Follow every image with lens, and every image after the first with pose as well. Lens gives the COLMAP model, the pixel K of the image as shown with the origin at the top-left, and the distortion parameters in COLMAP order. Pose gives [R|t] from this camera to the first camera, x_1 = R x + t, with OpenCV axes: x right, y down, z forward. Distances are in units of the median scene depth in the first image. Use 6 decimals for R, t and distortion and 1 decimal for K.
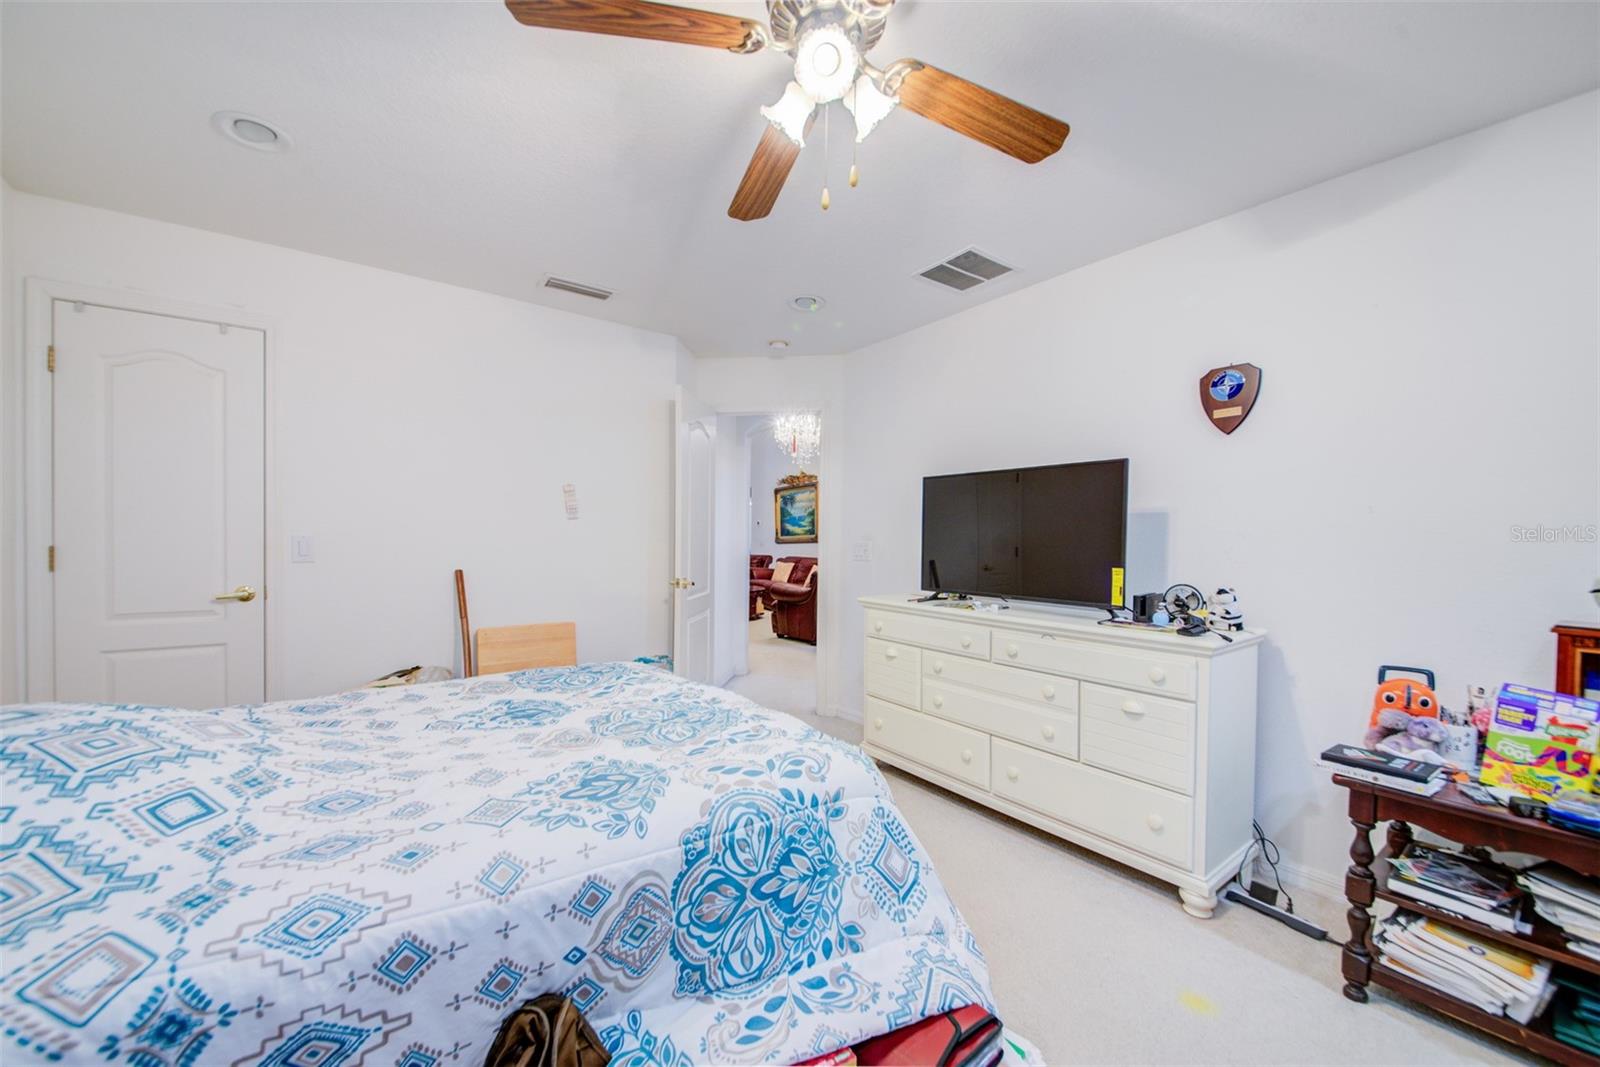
lens RADIAL K [[614.7, 0, 801.9], [0, 614.7, 538.7], [0, 0, 1]] dist [-0.000126, -0.000017]
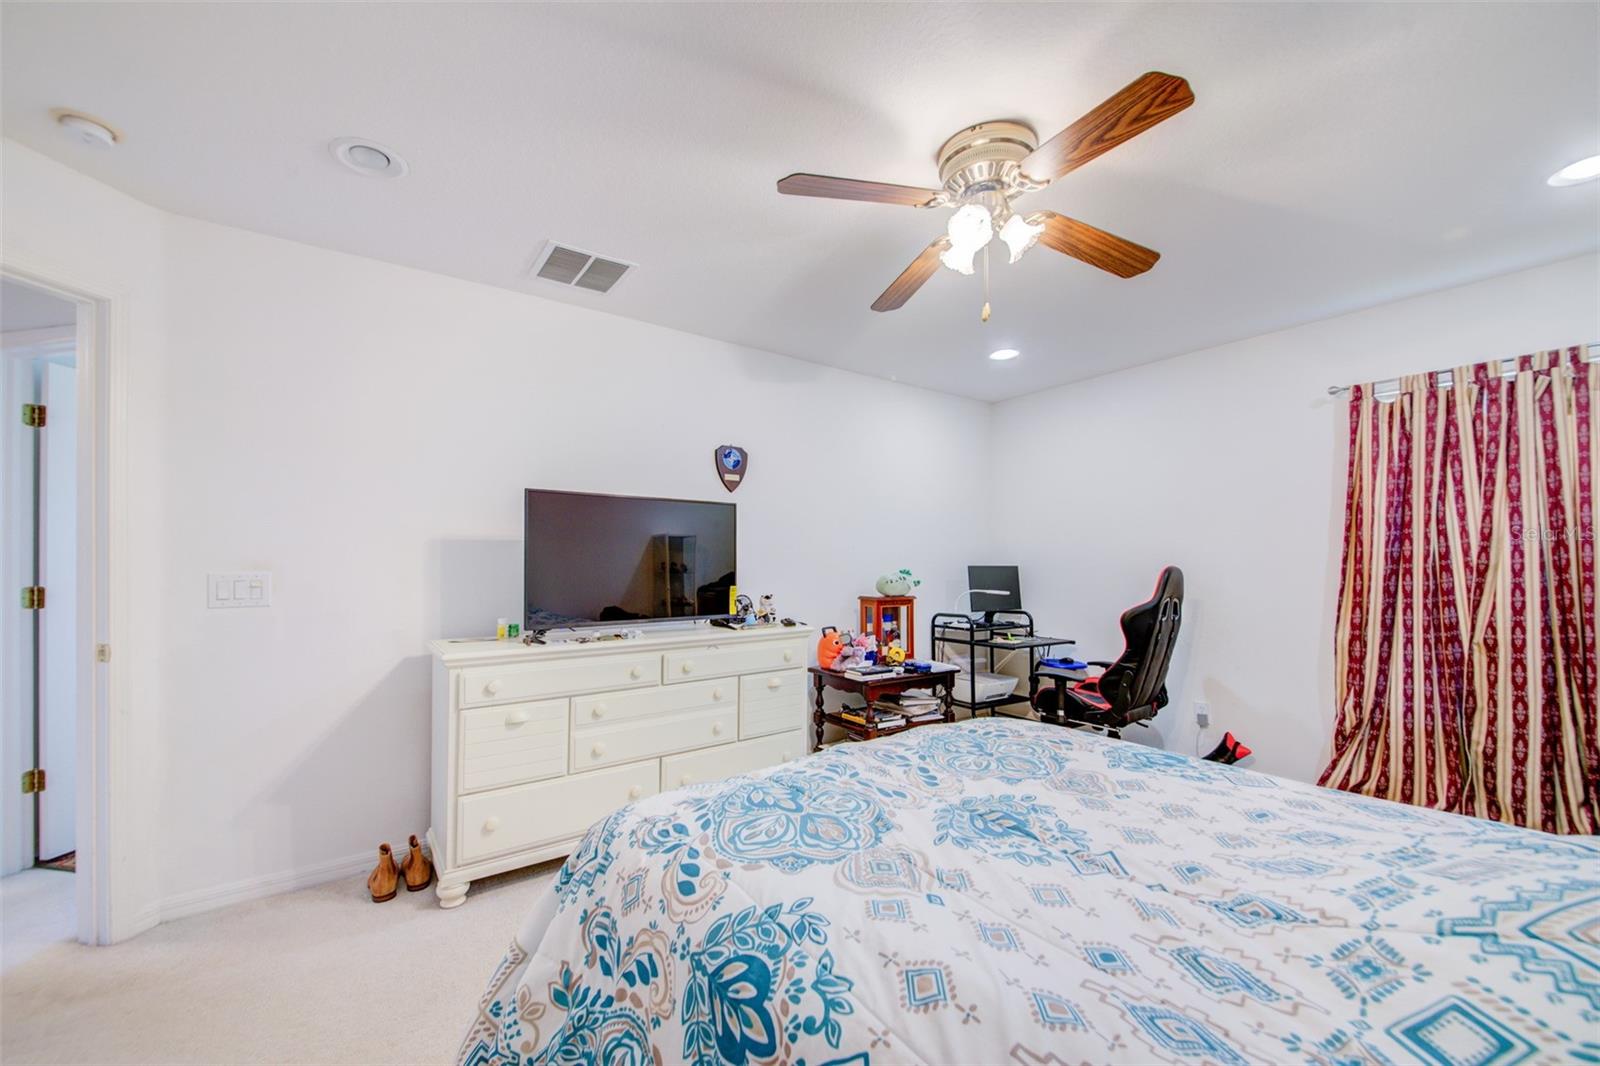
lens RADIAL K [[629.4, 0, 803.6], [0, 629.4, 562.1], [0, 0, 1]] dist [-0.001057, -0.000101]
pose [[-0.007323, -0.002106, 0.999971, -0.822398], [0.008102, 0.999965, 0.002166, -0.004764], [-0.999940, 0.008118, -0.007306, 0.848466]]
